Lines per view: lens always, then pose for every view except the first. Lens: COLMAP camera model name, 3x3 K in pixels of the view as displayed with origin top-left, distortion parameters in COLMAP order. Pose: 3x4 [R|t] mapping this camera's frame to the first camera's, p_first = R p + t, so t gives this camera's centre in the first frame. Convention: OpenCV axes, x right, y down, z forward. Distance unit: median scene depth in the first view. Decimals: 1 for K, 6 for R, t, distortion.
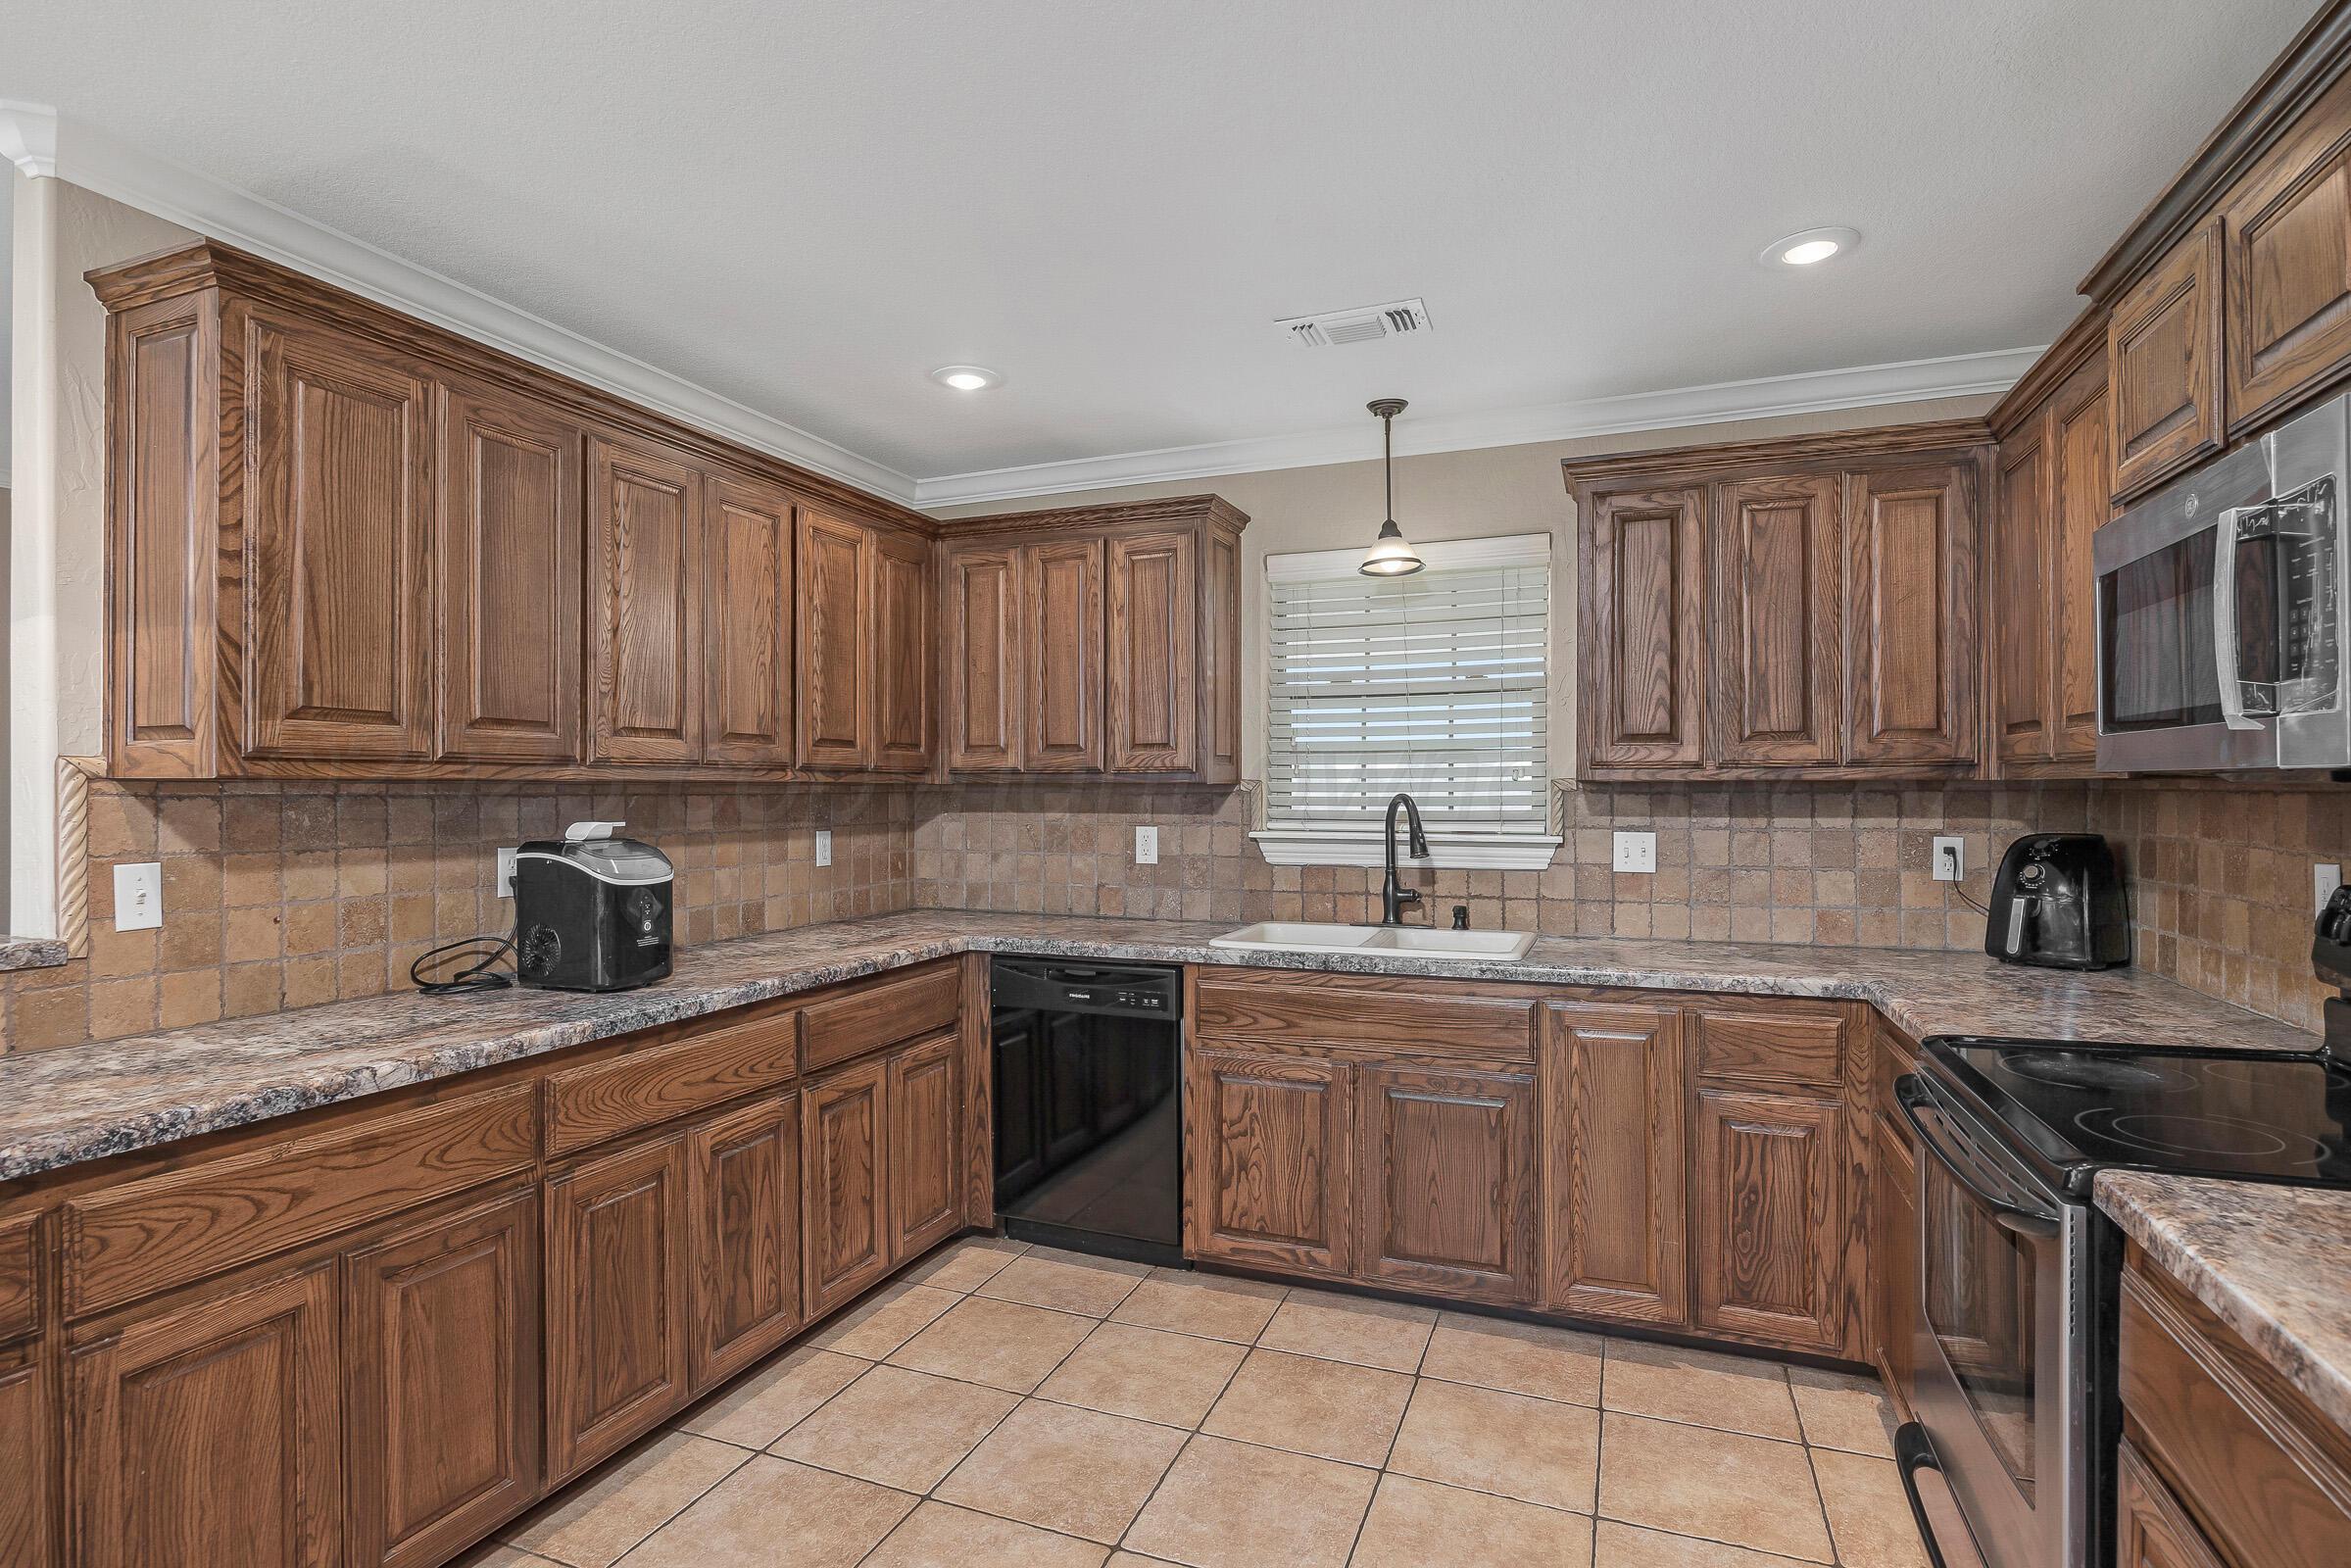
lens RADIAL K [[1170.3, 0, 1189.6], [0, 1170.3, 777.7], [0, 0, 1]] dist [-0.000337, 0.000299]
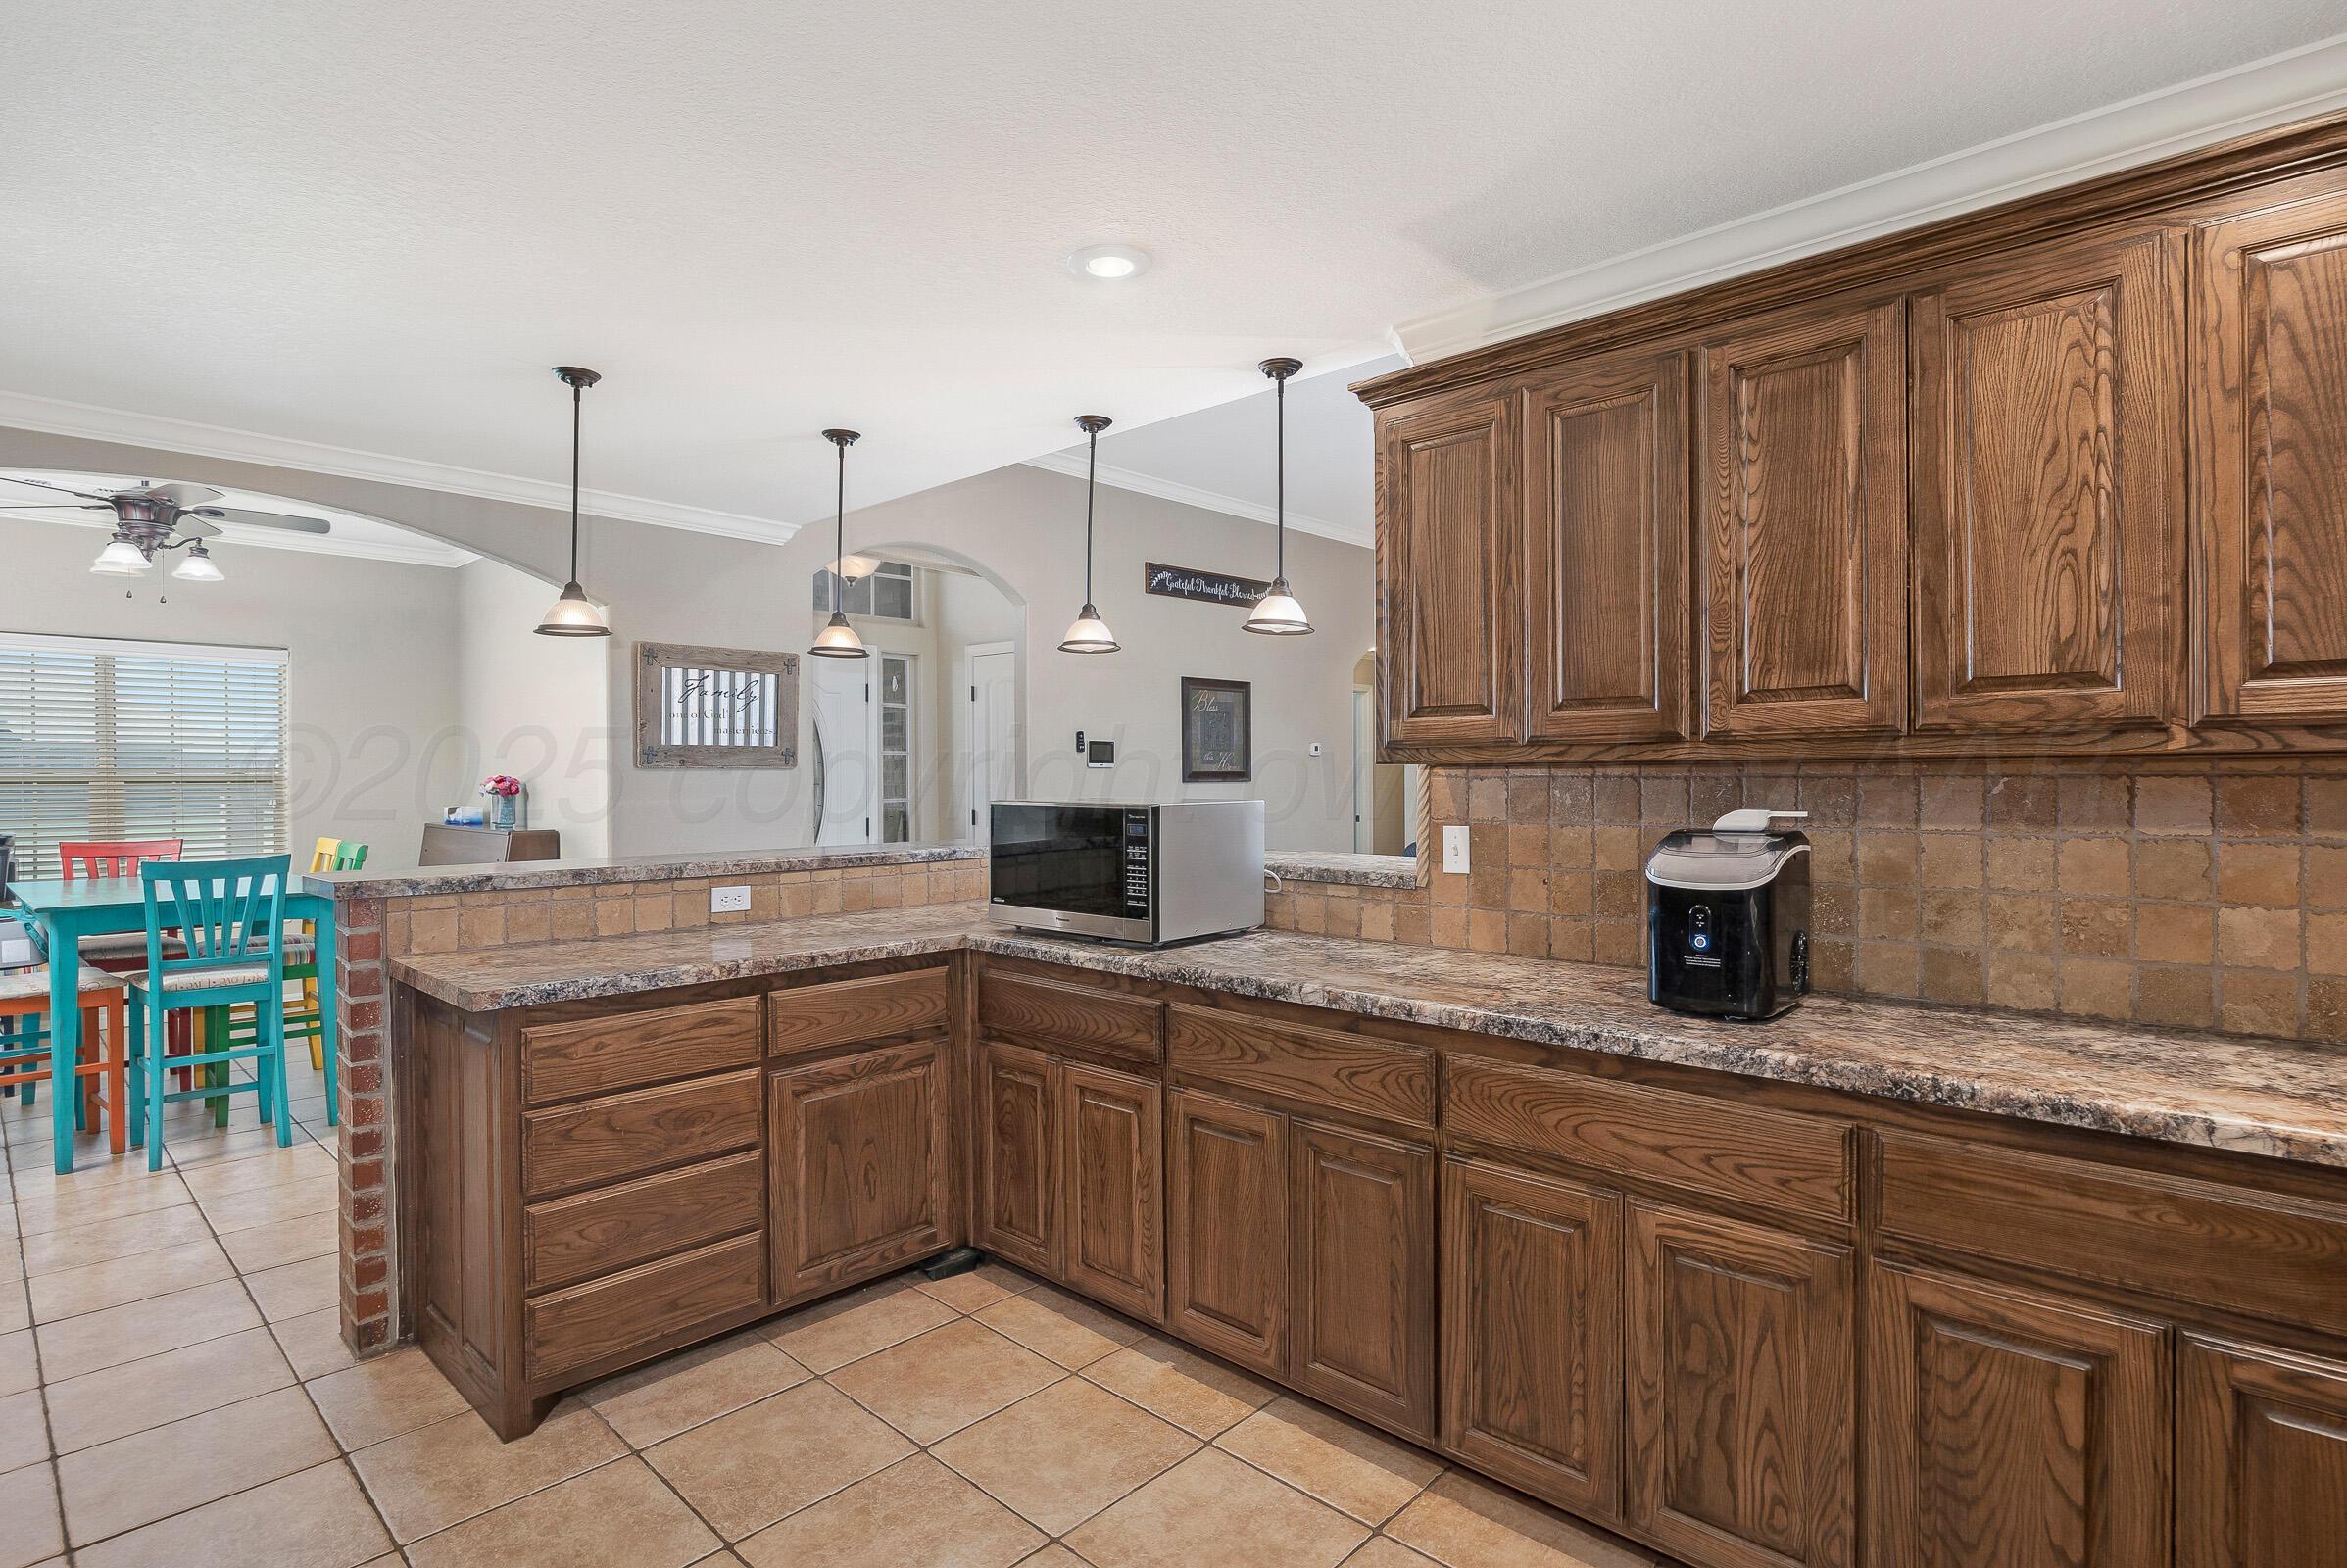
lens RADIAL K [[1168.3, 0, 1187.6], [0, 1168.3, 777.7], [0, 0, 1]] dist [-0.000337, 0.000299]
pose [[-0.370927, 0.004015, -0.928654, 0.447335], [0.015801, 0.999873, -0.001989, 0.012517], [0.928528, -0.015412, -0.370943, 1.079080]]
